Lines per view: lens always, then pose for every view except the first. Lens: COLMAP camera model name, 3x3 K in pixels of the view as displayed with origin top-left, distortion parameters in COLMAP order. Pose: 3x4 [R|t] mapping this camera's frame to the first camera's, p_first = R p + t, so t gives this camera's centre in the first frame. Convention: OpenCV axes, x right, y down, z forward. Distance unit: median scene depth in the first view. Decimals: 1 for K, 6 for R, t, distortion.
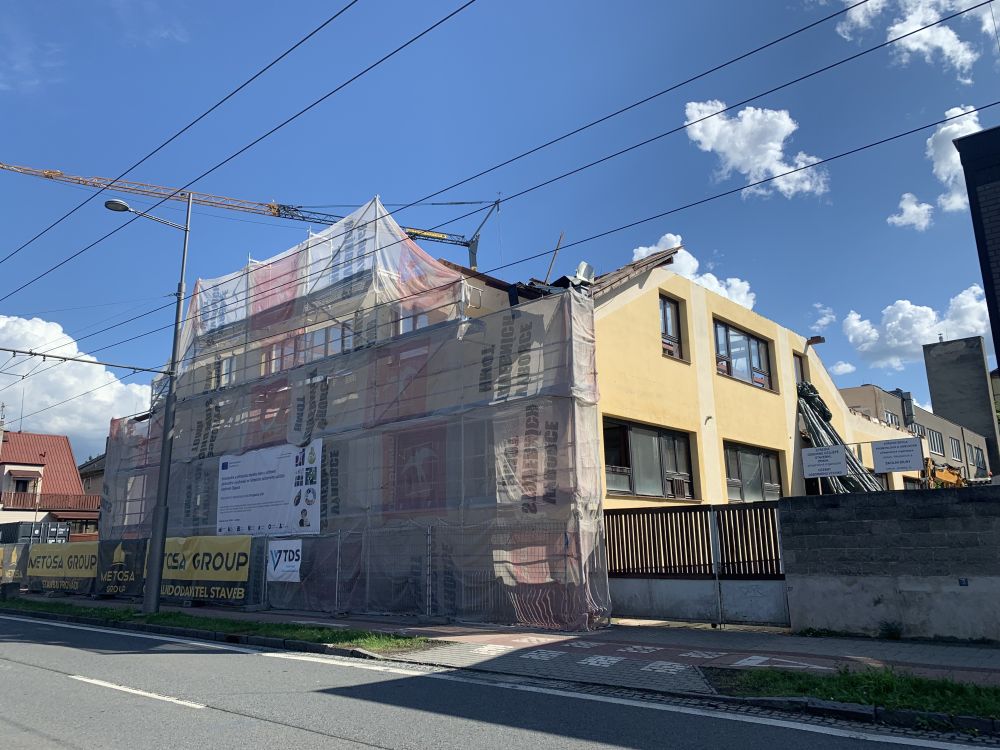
lens RADIAL K [[777.7, 0, 499.0], [0, 777.7, 369.2], [0, 0, 1]] dist [-0.016440, 0.037560]
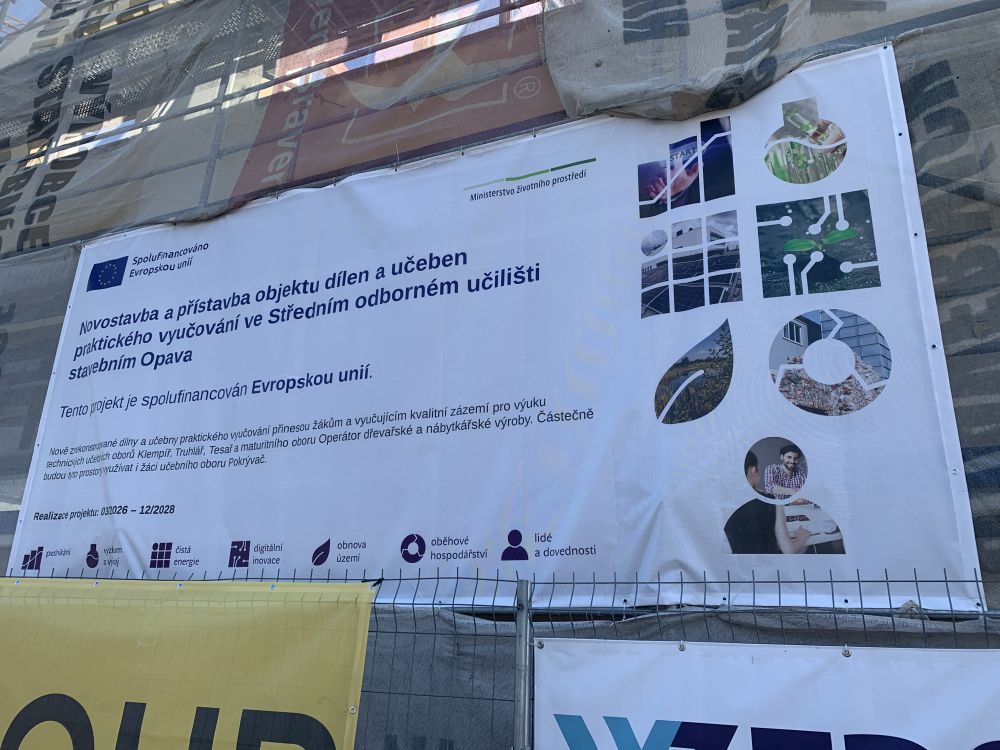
lens RADIAL K [[765.1, 0, 500.0], [0, 765.1, 375.0], [0, 0, 1]] dist [0.005262, 0.002441]
pose [[0.950249, 0.152083, 0.271842, -0.343431], [-0.120081, 0.984109, -0.130807, 0.192856], [-0.287416, 0.091656, 0.953410, 0.865598]]
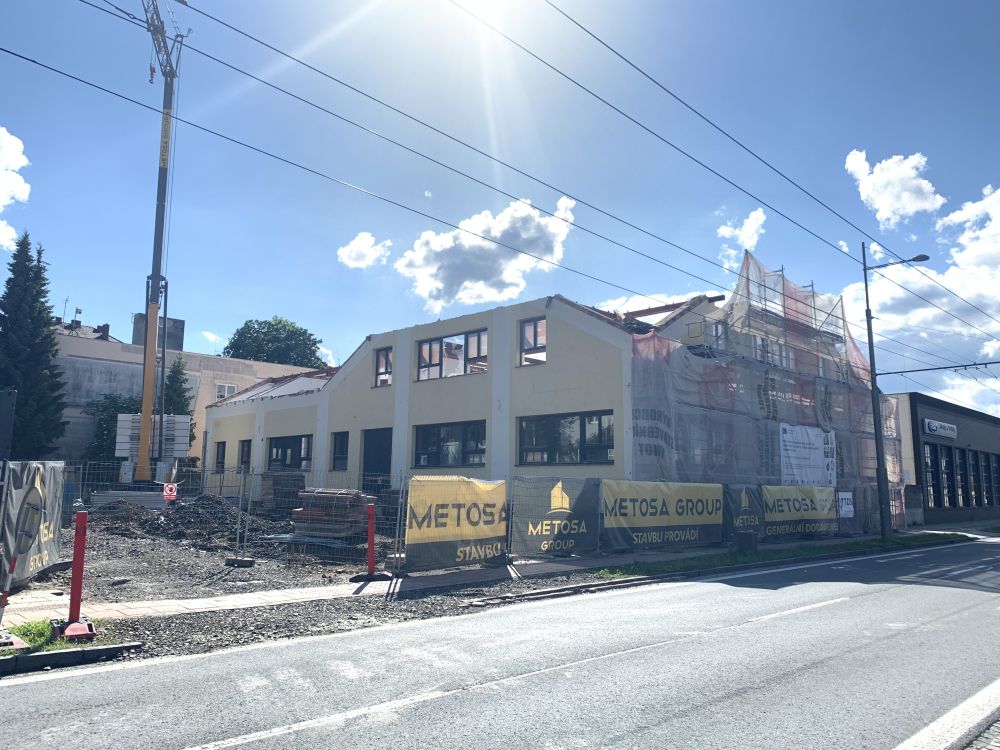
lens RADIAL K [[754.5, 0, 498.8], [0, 754.5, 383.8], [0, 0, 1]] dist [-0.026820, -0.002302]
pose [[0.055987, 0.165966, 0.984541, -1.834574], [-0.228648, 0.962013, -0.149166, 0.389650], [-0.971898, -0.216762, 0.091808, 1.559963]]
